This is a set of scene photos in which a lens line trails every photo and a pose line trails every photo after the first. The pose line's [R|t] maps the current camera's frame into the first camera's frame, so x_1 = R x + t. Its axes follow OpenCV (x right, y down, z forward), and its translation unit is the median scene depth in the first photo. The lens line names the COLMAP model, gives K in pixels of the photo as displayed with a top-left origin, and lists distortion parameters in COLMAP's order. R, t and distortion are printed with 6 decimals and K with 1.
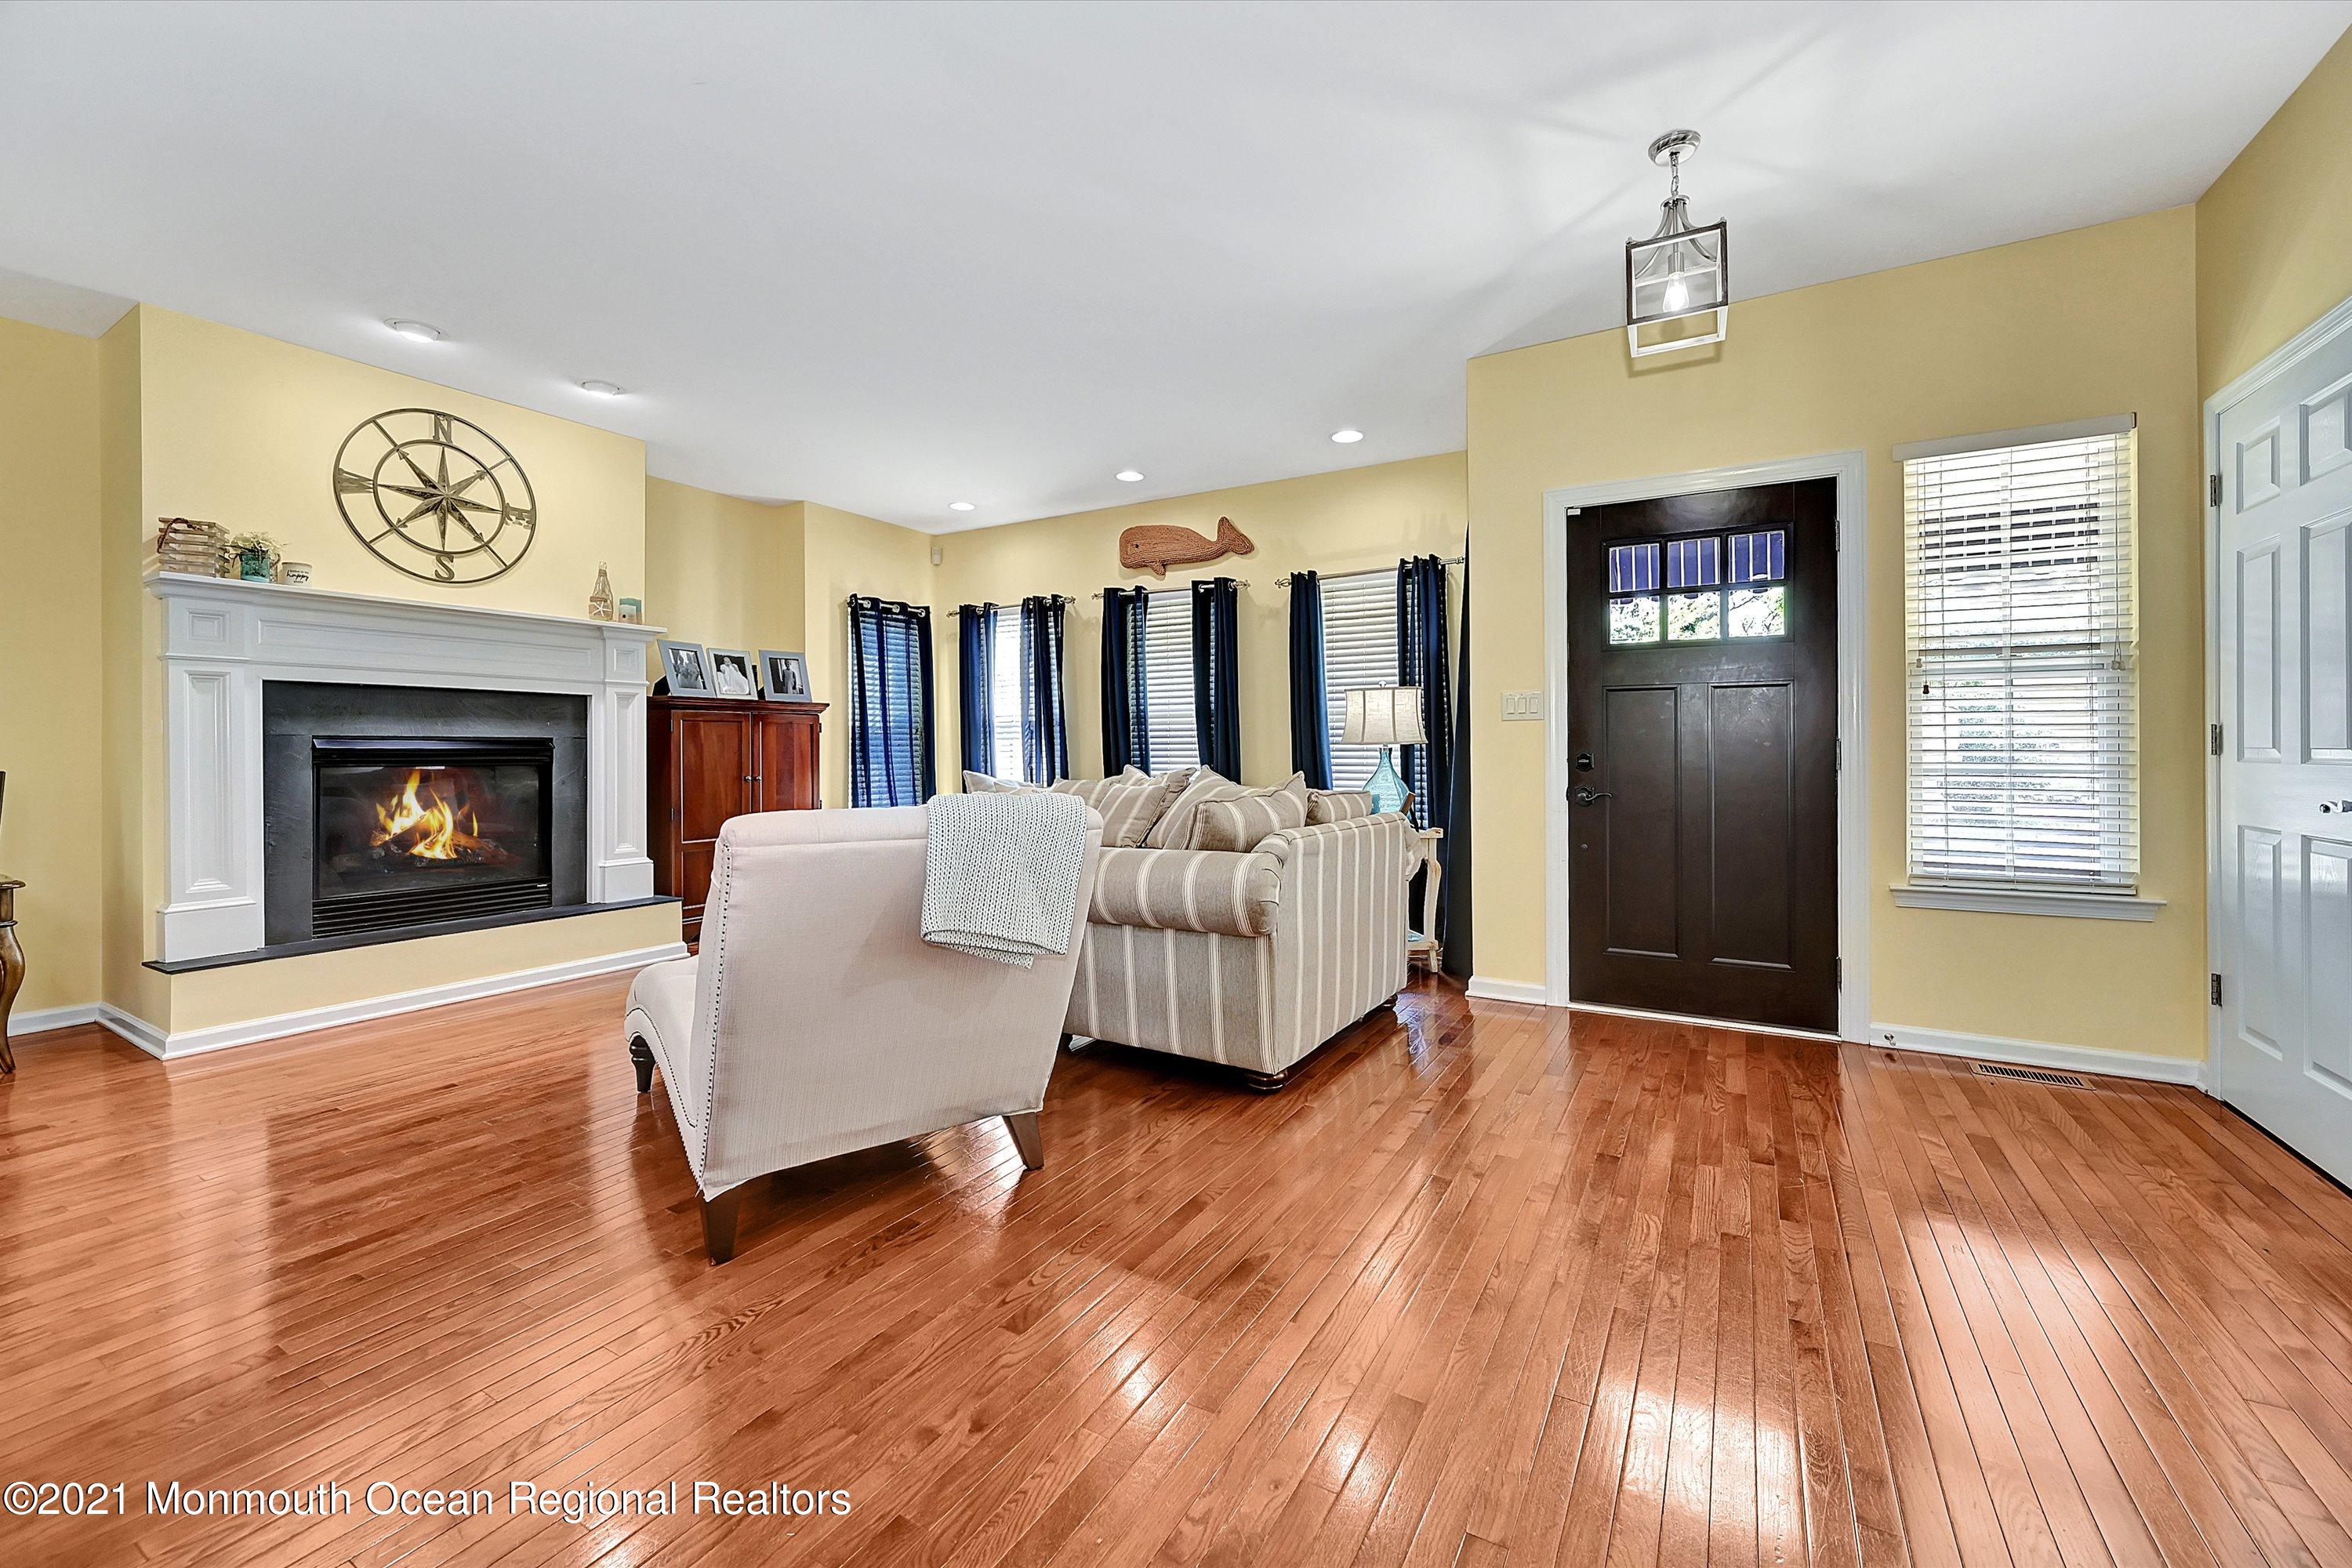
lens RADIAL K [[941.8, 0, 1177.9], [0, 941.8, 747.2], [0, 0, 1]] dist [-0.000286, -0.000074]
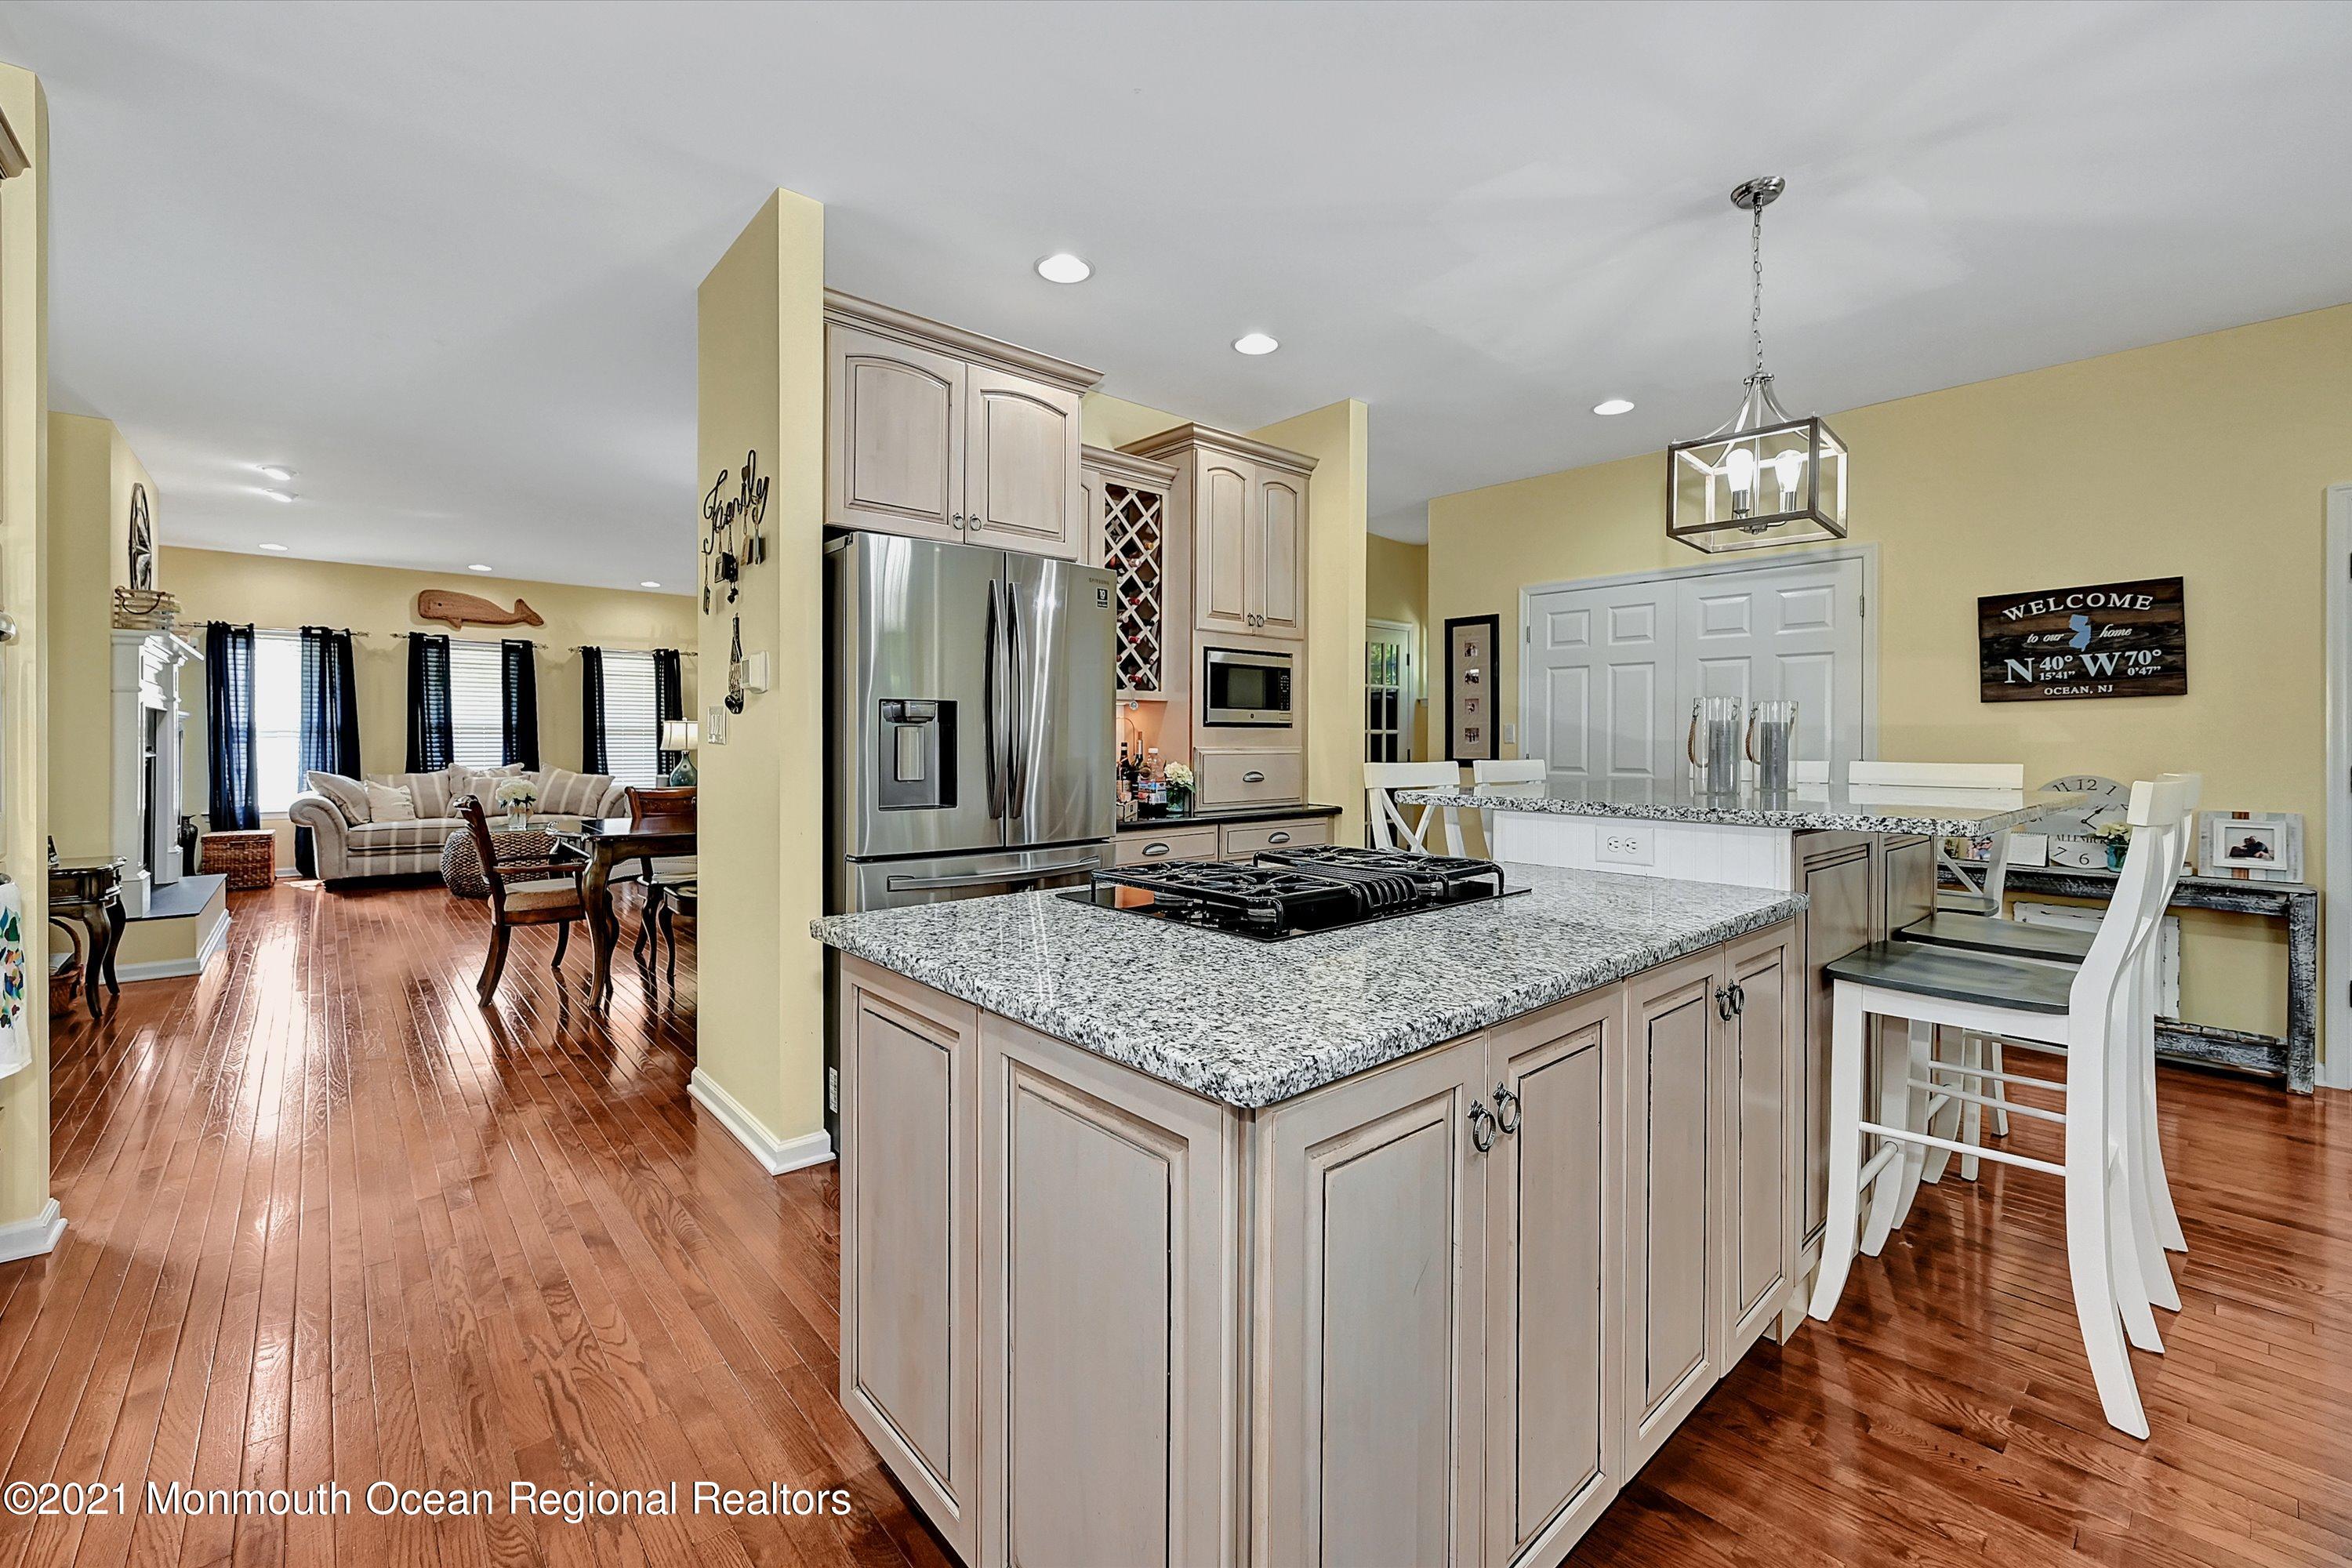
lens RADIAL K [[968.9, 0, 1170.6], [0, 968.9, 739.4], [0, 0, 1]] dist [-0.001442, -0.000028]
pose [[0.312847, 0.006561, 0.949781, -1.492001], [-0.006933, 0.999965, -0.004624, -0.023748], [-0.949778, -0.005138, 0.312882, -0.657477]]
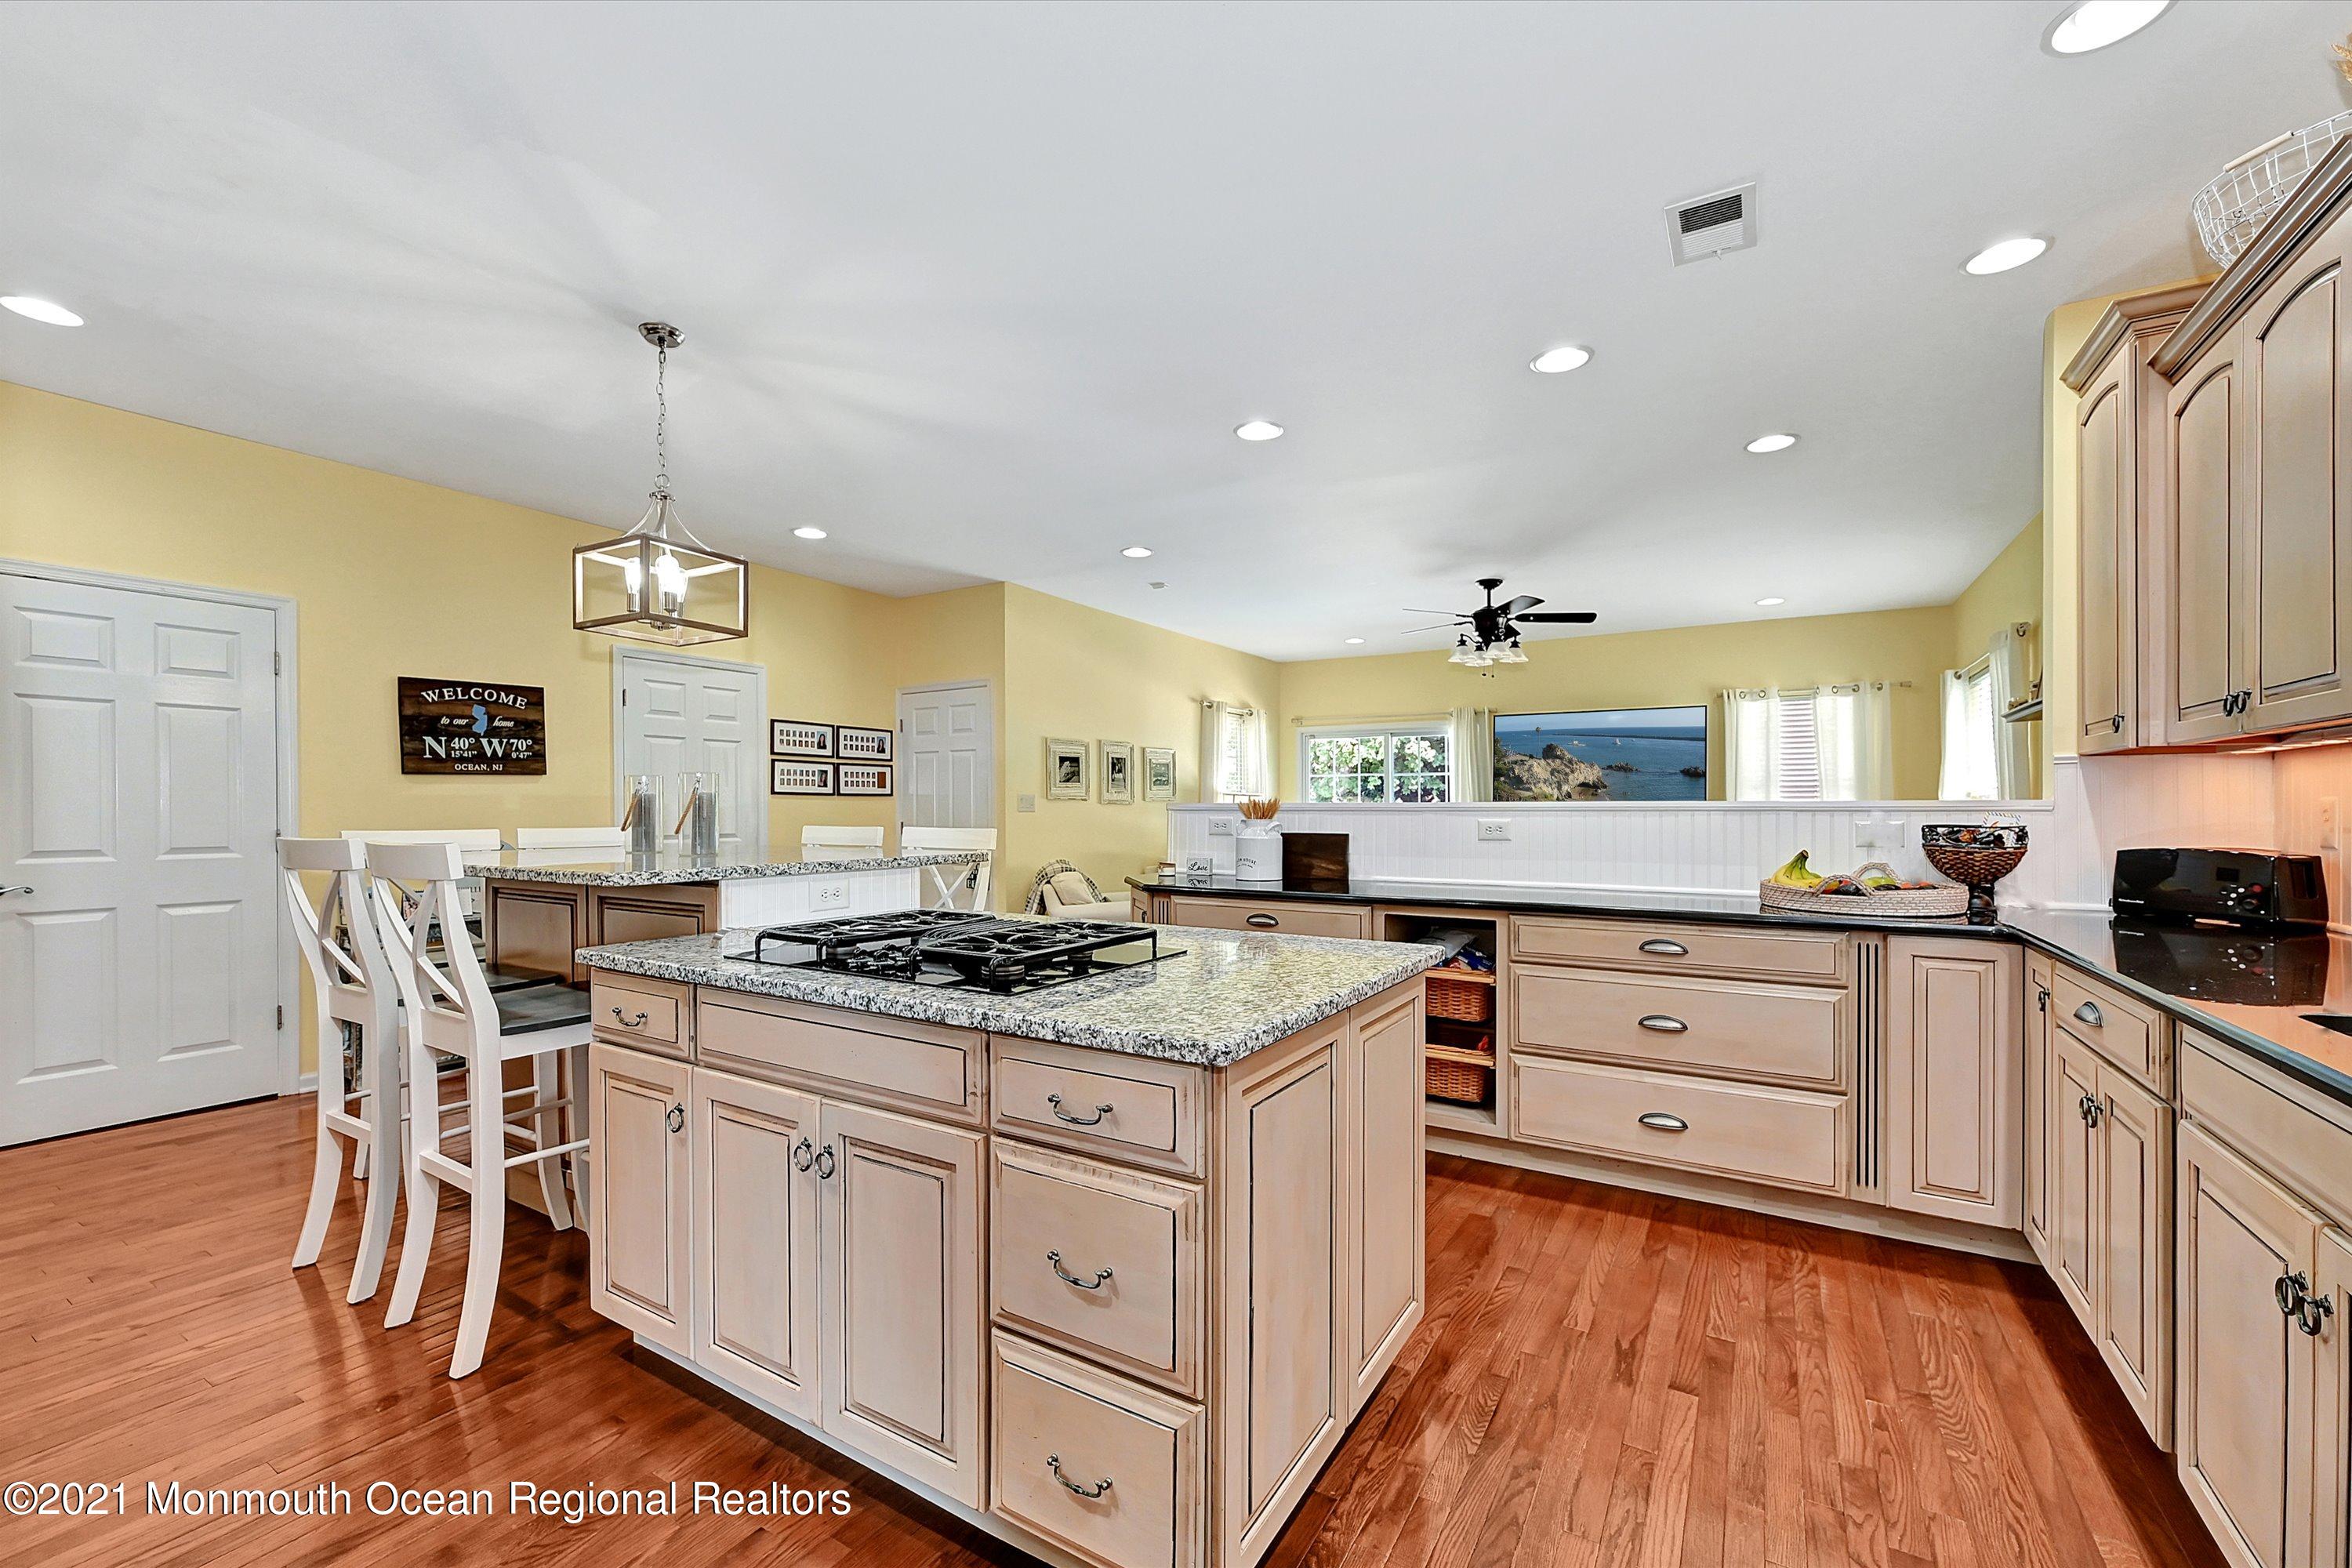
lens RADIAL K [[954.7, 0, 1169.6], [0, 954.7, 811.6], [0, 0, 1]] dist [-0.002085, -0.000127]
pose [[-0.999821, 0.005882, 0.017999, -1.190596], [0.005865, 0.999982, -0.000969, -0.023963], [-0.018004, -0.000863, -0.999838, -0.146909]]
